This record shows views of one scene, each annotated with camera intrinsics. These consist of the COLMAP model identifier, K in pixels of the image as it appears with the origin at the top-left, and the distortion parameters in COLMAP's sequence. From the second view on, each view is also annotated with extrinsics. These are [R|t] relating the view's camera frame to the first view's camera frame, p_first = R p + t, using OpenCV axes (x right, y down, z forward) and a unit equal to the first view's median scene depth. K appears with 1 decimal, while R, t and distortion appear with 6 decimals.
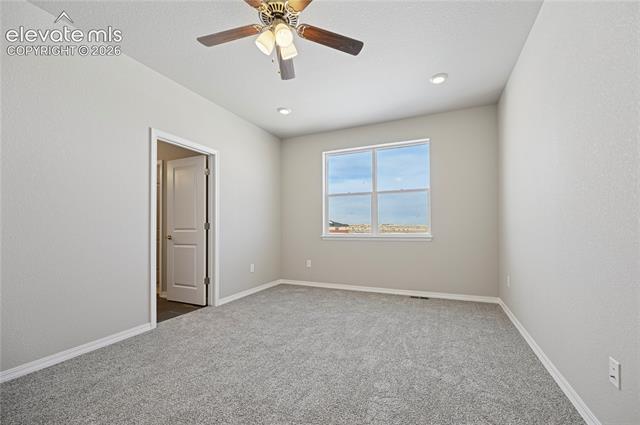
lens RADIAL K [[256.9, 0, 318.6], [0, 256.9, 219.1], [0, 0, 1]] dist [0.001700, 0.000324]
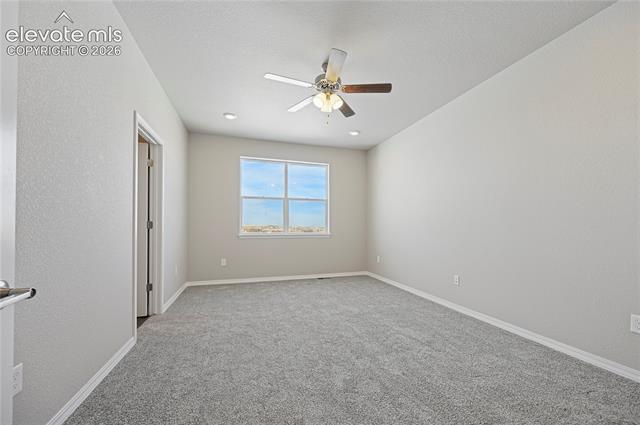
lens RADIAL K [[256.9, 0, 325.0], [0, 256.9, 216.2], [0, 0, 1]] dist [0.001700, 0.000324]
pose [[0.757102, 0.033440, 0.652441, -0.530779], [-0.026666, 0.999439, -0.020282, -0.000703], [-0.652752, -0.002043, 0.757569, -0.053206]]
